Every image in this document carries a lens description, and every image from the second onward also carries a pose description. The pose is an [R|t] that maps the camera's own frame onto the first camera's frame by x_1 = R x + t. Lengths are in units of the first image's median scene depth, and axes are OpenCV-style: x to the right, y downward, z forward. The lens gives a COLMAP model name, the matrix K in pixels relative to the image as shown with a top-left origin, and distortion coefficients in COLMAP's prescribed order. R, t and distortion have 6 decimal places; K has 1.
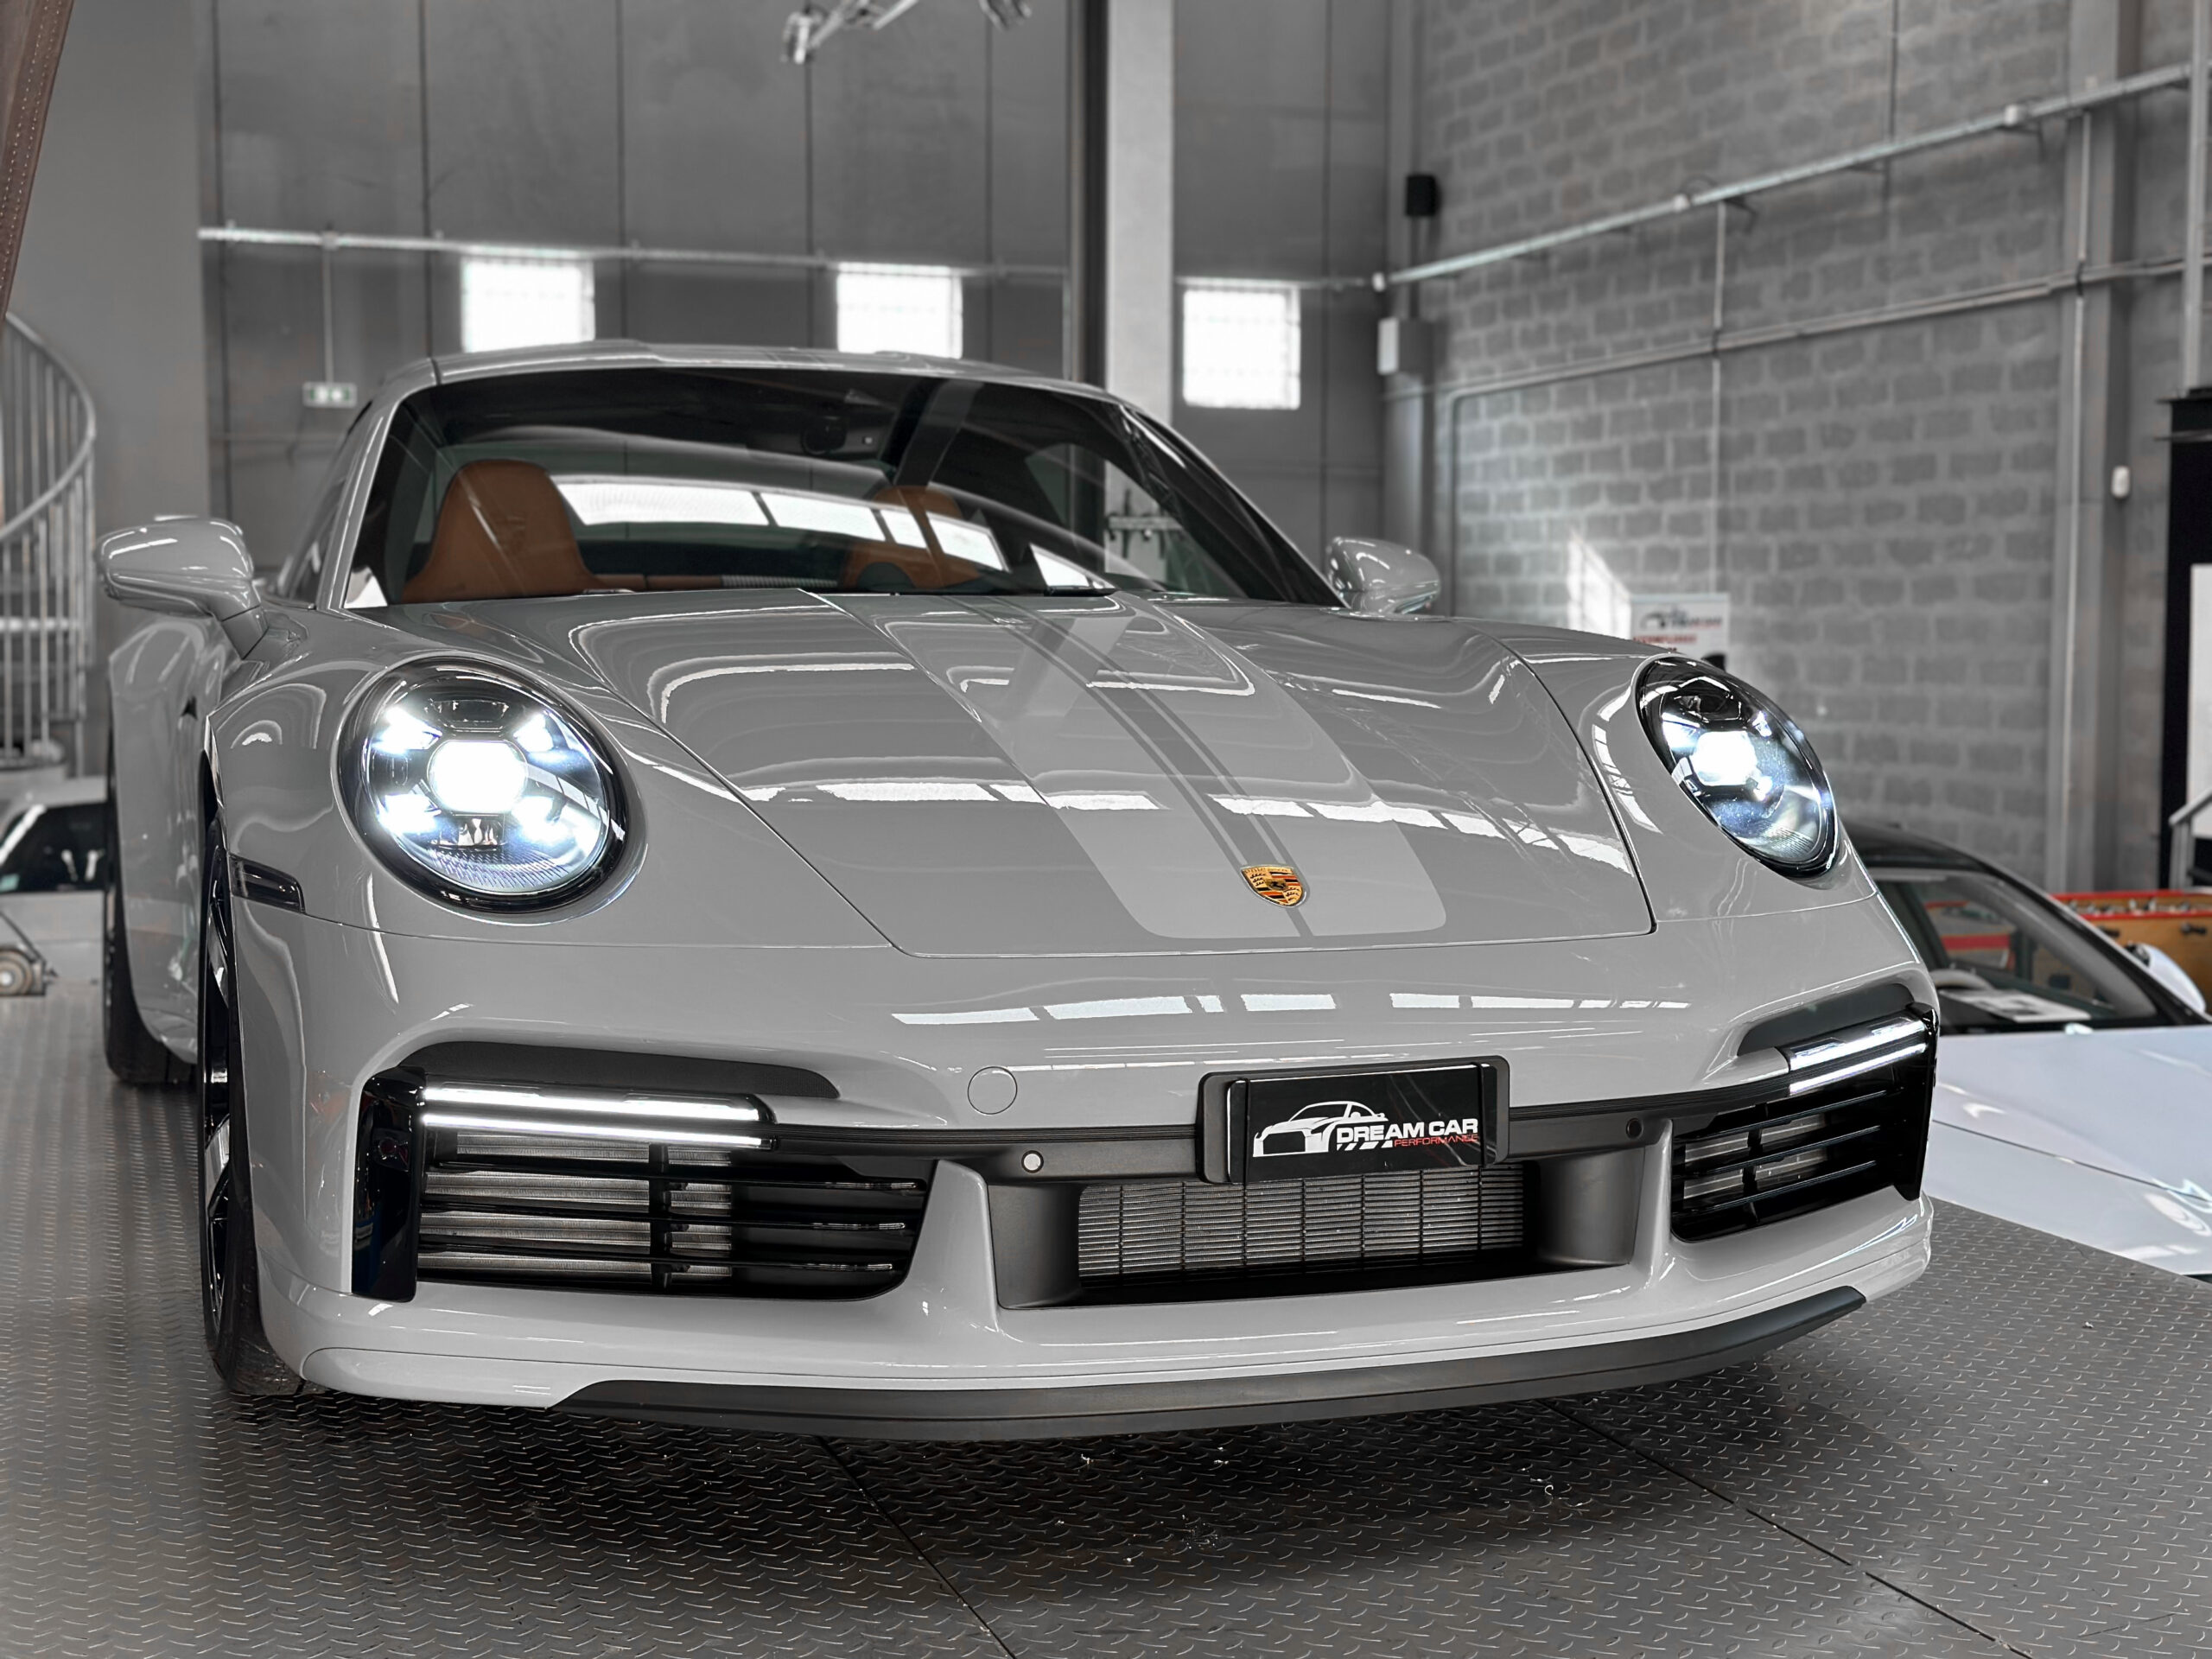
lens RADIAL K [[3079.4, 0, 1066.1], [0, 3079.4, 877.8], [0, 0, 1]] dist [0.118772, 0.000000]
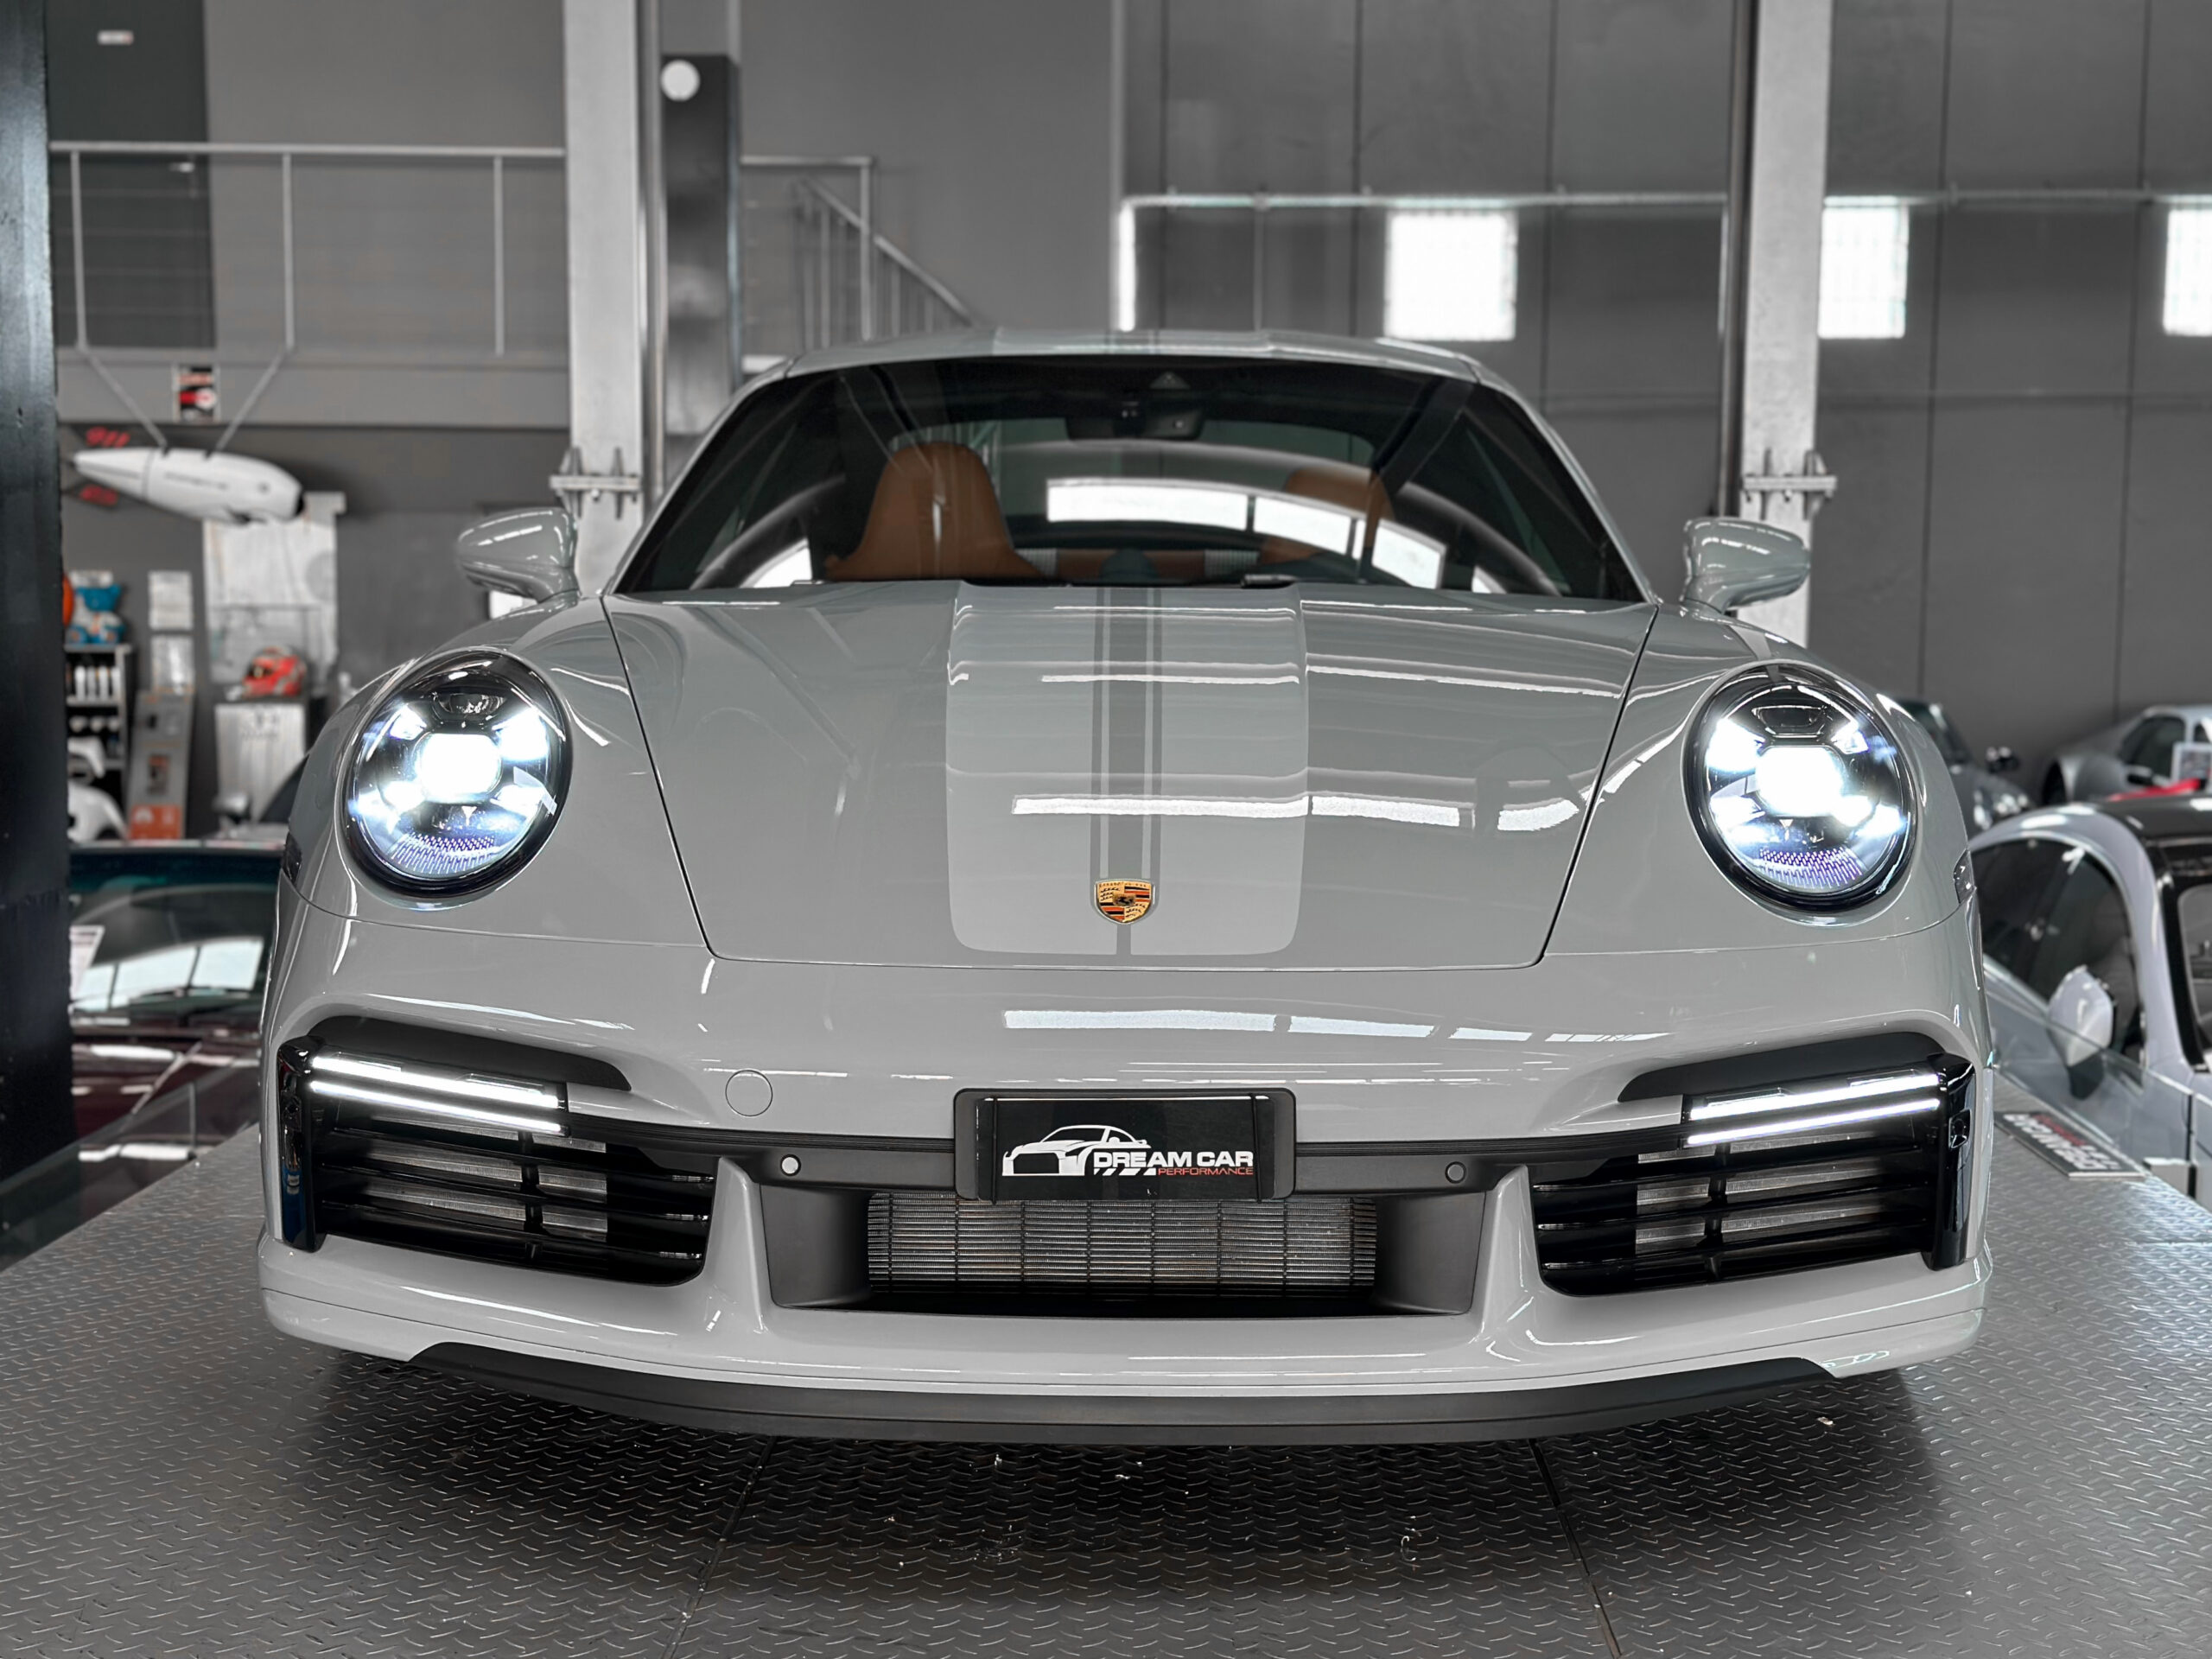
lens RADIAL K [[3079.4, 0, 1078.6], [0, 3079.4, 879.0], [0, 0, 1]] dist [0.118772, 0.000000]
pose [[0.939636, 0.039028, -0.339942, 0.381685], [-0.032156, 0.999149, 0.025828, -0.028849], [0.340660, -0.013338, 0.940092, 0.067899]]
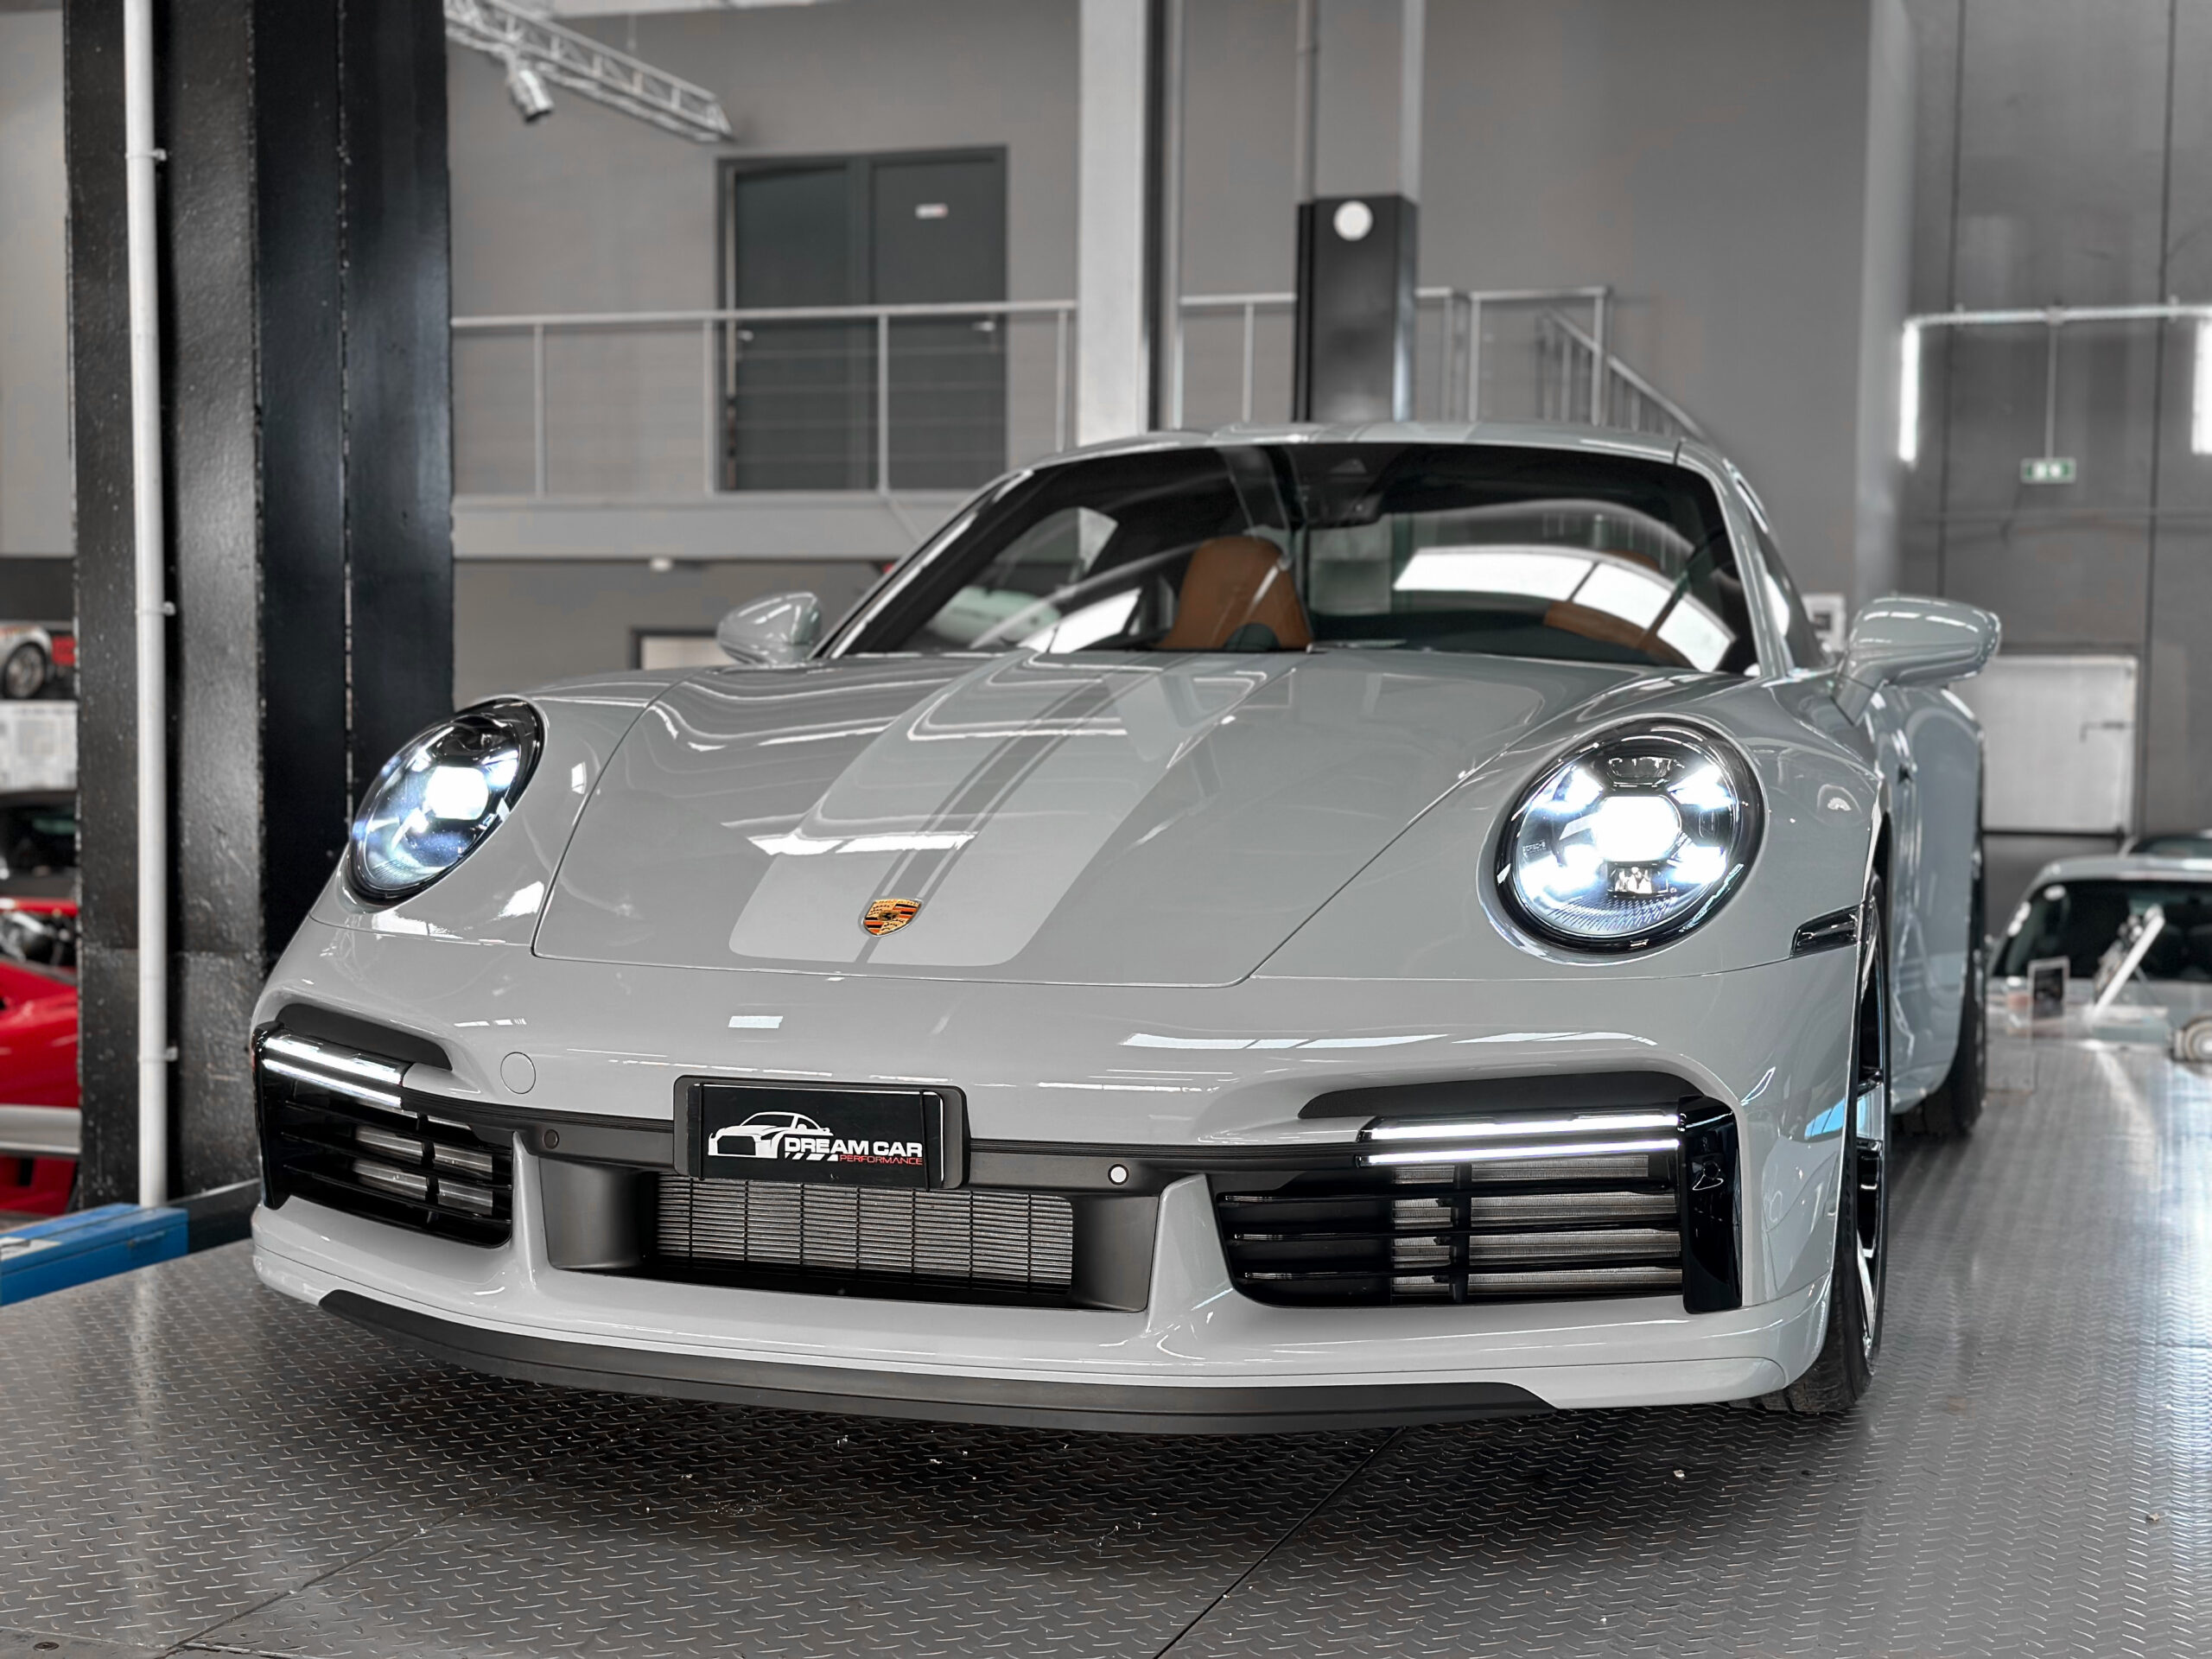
lens RADIAL K [[3079.4, 0, 1096.5], [0, 3079.4, 854.1], [0, 0, 1]] dist [0.118772, 0.000000]
pose [[0.796479, 0.038791, -0.603421, 0.756114], [-0.059289, 0.998141, -0.014093, -0.008120], [0.601753, 0.047001, 0.797298, 0.185125]]
